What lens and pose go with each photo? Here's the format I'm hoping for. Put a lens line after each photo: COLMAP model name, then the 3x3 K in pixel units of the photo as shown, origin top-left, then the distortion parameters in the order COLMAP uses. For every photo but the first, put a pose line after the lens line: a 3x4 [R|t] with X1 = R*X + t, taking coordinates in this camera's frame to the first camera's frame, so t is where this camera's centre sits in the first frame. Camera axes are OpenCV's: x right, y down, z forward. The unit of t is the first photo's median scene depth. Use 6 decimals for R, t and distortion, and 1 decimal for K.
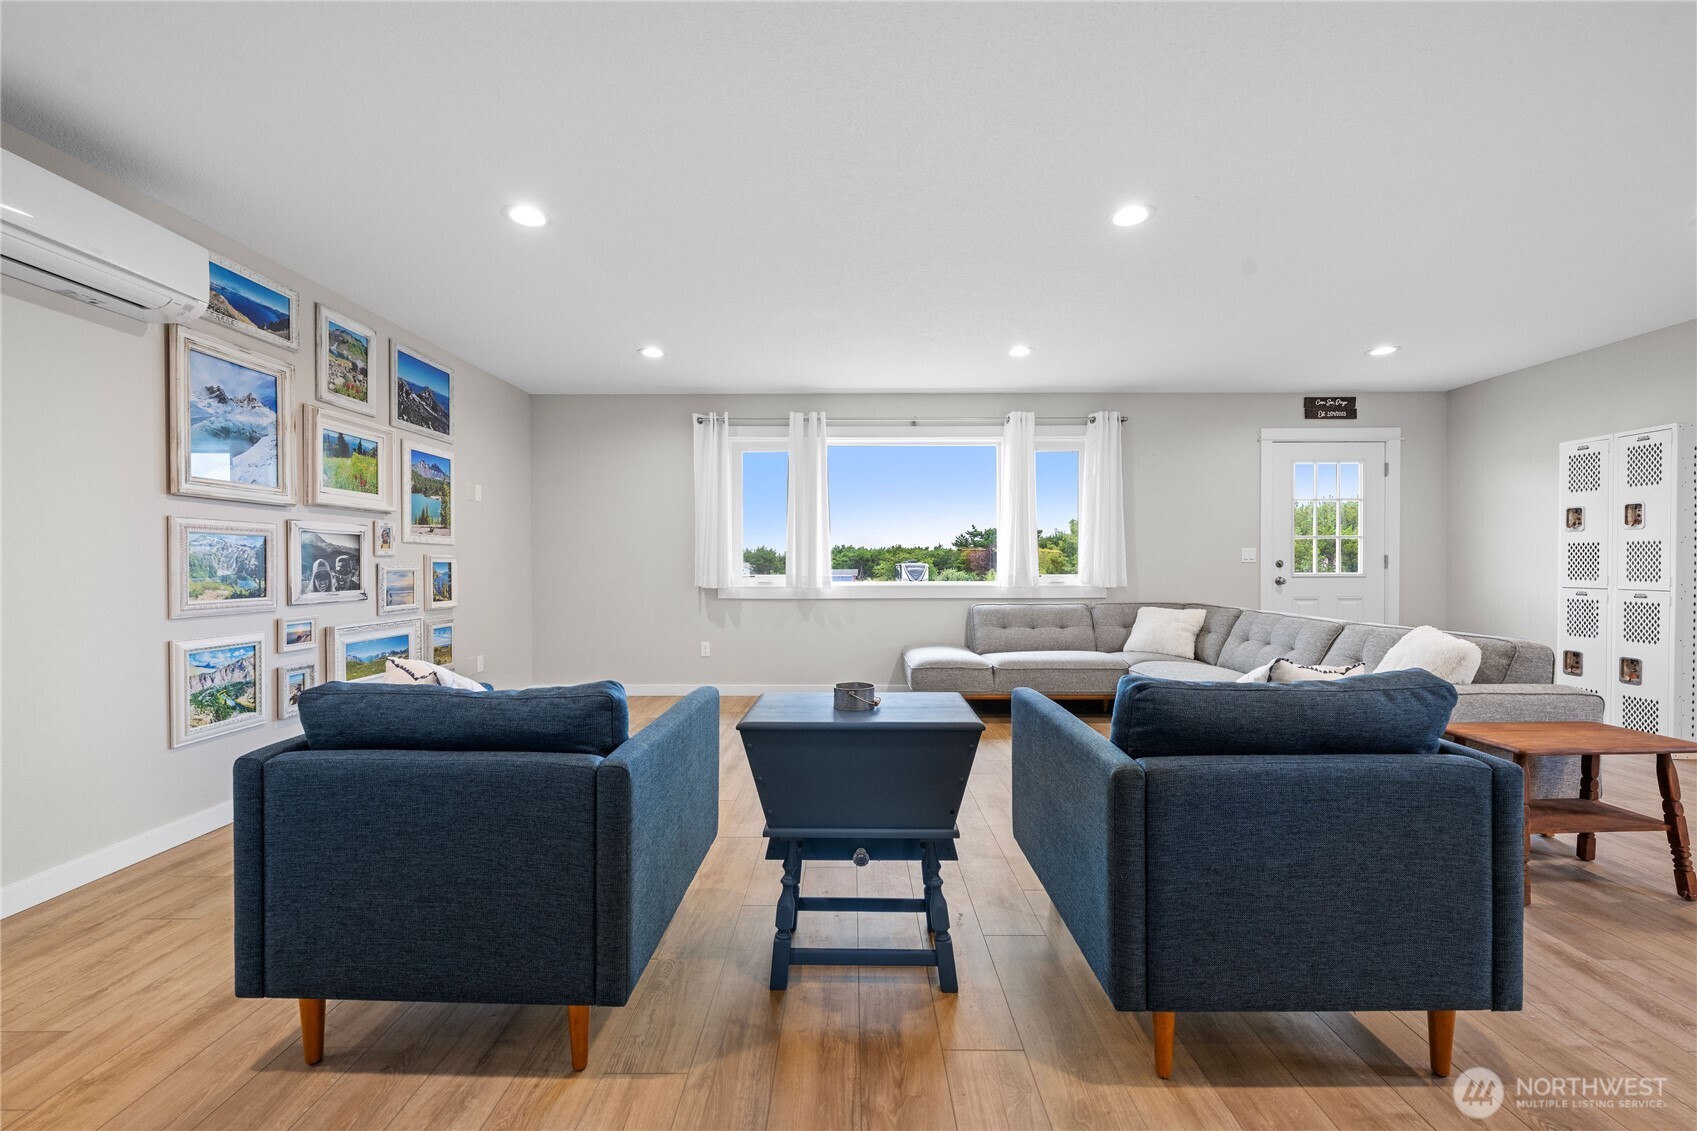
lens RADIAL K [[669.4, 0, 847.4], [0, 669.4, 569.3], [0, 0, 1]] dist [-0.000694, -0.000159]
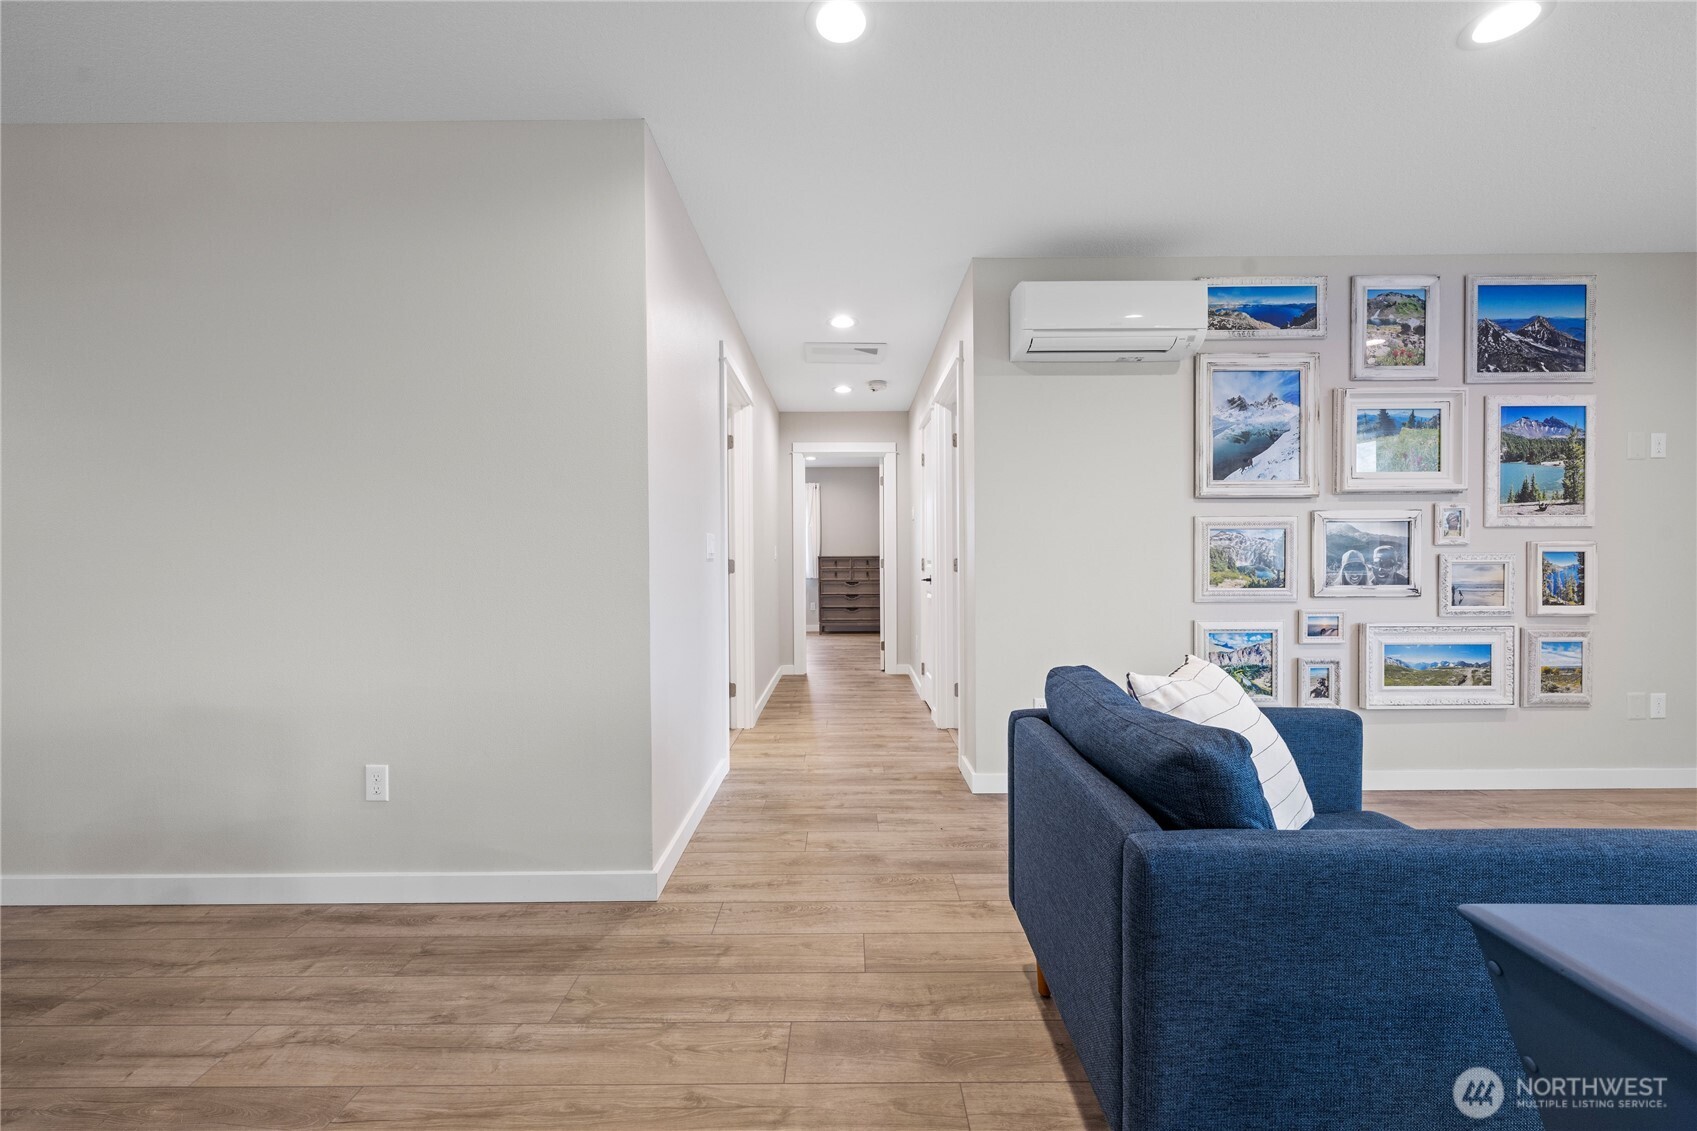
lens RADIAL K [[668.8, 0, 848.1], [0, 668.8, 568.1], [0, 0, 1]] dist [-0.000778, 0.000040]
pose [[0.005416, 0.014690, -0.999877, 0.123064], [-0.002158, 0.999890, 0.014679, -0.001947], [0.999983, 0.002078, 0.005447, 0.246917]]
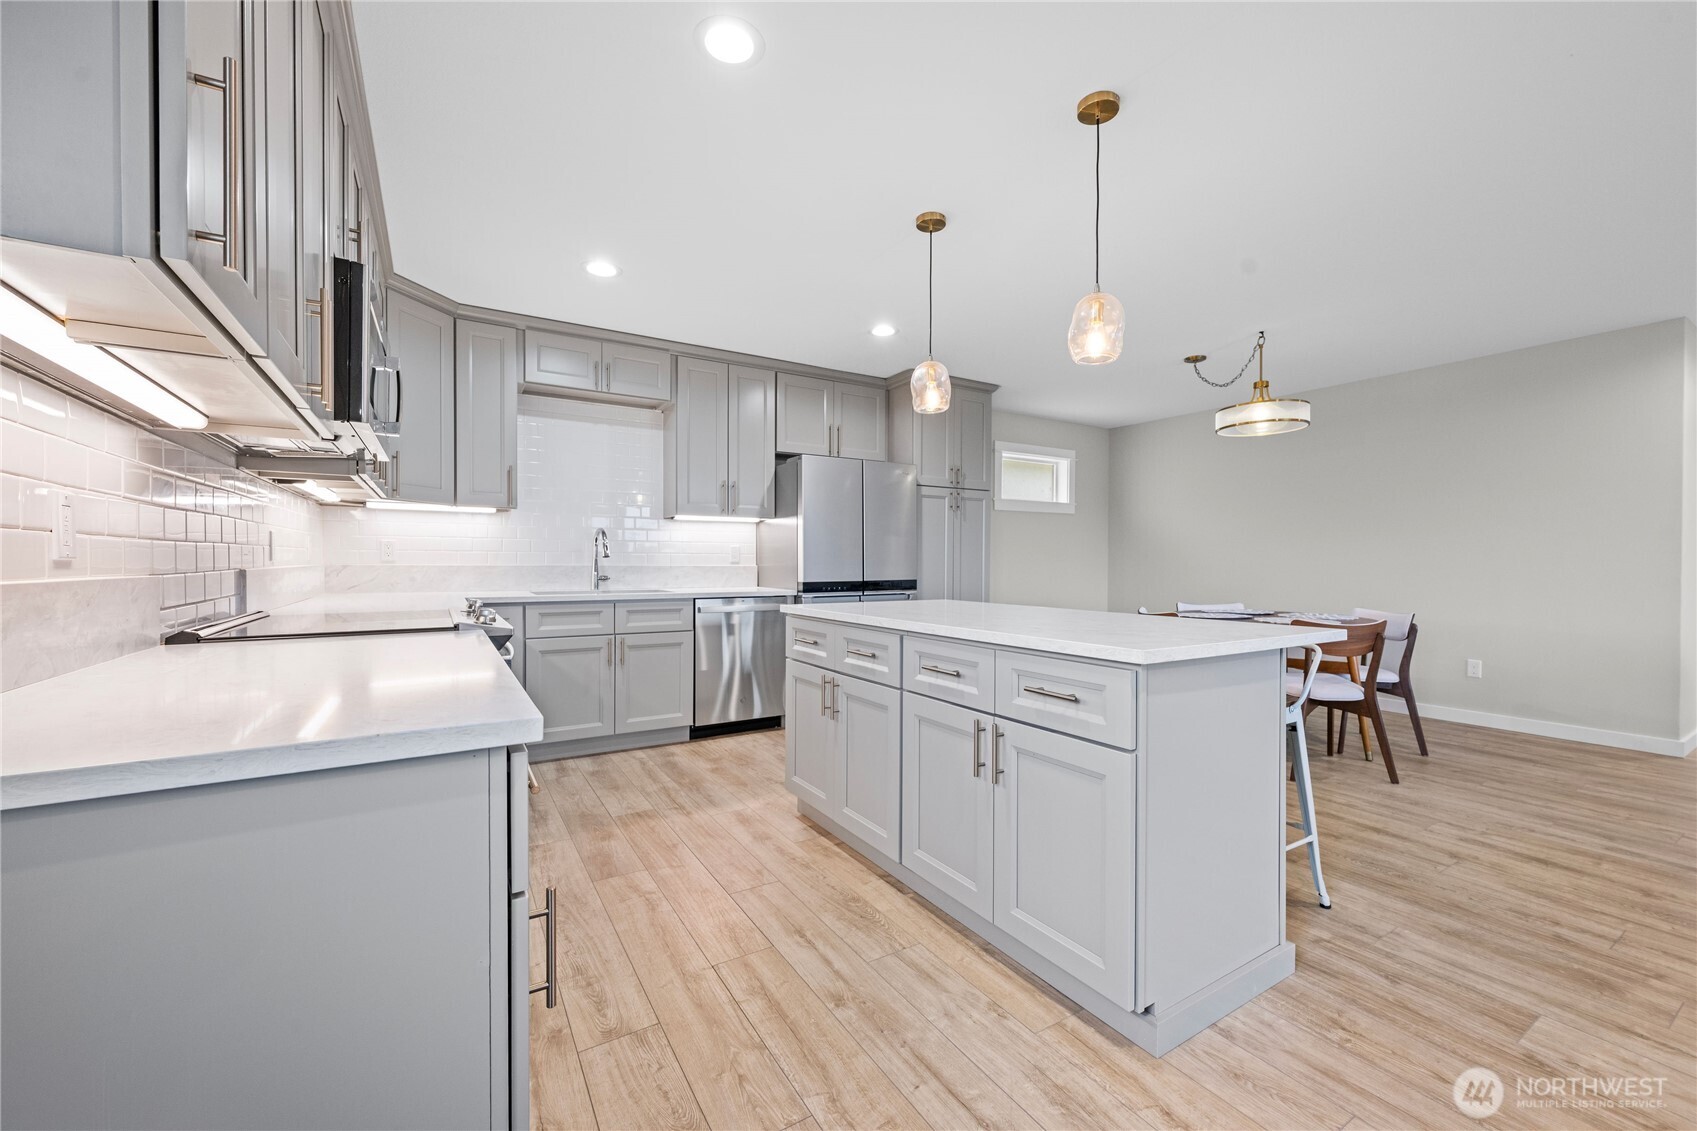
lens RADIAL K [[667.2, 0, 848.1], [0, 667.2, 568.4], [0, 0, 1]] dist [-0.000008, 0.000114]
pose [[-0.850374, 0.005161, -0.526154, 1.115944], [-0.004997, 0.999828, 0.017884, -0.006597], [0.526155, 0.017837, -0.850202, 0.274145]]
